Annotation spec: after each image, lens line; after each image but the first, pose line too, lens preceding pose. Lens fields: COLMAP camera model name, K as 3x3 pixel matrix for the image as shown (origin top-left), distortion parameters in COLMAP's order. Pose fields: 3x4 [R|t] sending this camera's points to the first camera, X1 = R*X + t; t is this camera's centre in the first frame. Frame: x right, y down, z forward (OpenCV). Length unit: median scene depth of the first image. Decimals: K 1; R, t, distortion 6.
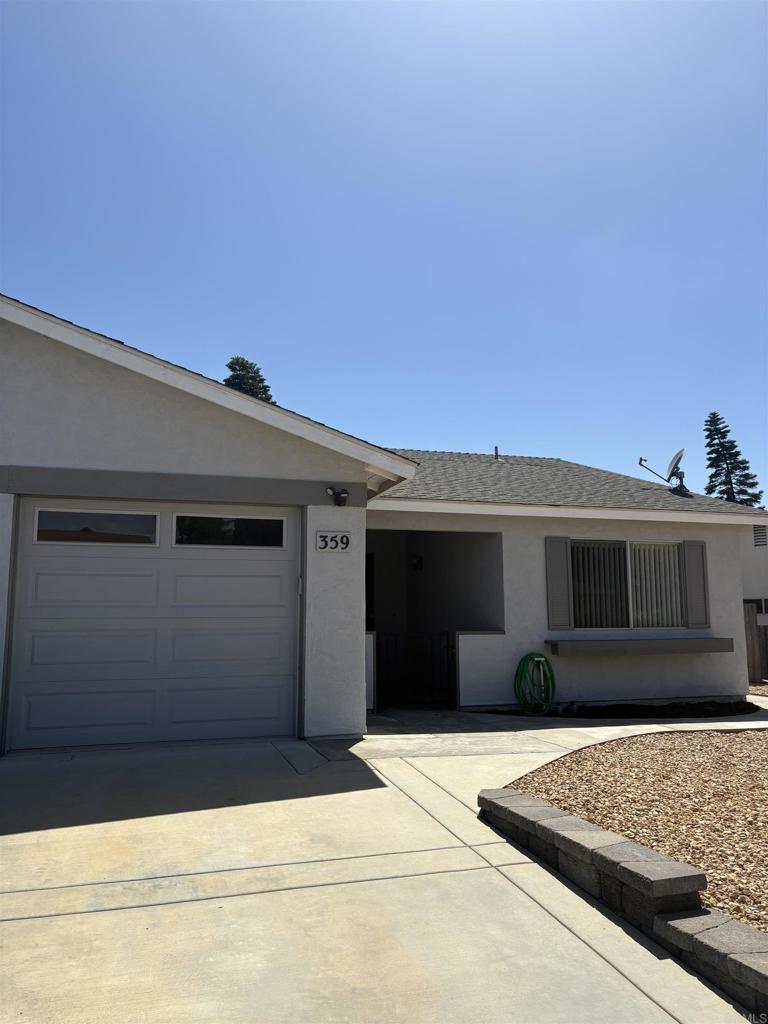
lens RADIAL K [[773.5, 0, 381.2], [0, 773.5, 510.4], [0, 0, 1]] dist [-0.002287, -0.003409]
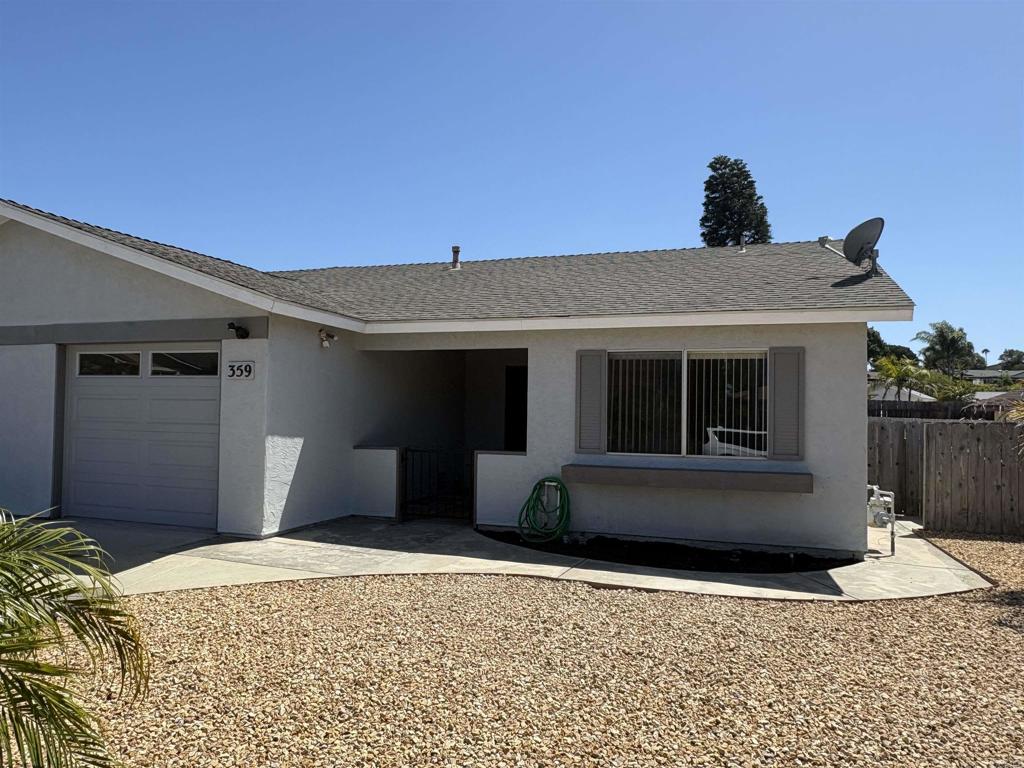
lens RADIAL K [[758.4, 0, 510.0], [0, 758.4, 383.2], [0, 0, 1]] dist [-0.008728, 0.018216]
pose [[0.793667, -0.007189, -0.608310, 0.713724], [0.063809, 0.995398, 0.071489, 0.003204], [0.604996, -0.095554, 0.790474, 0.255094]]
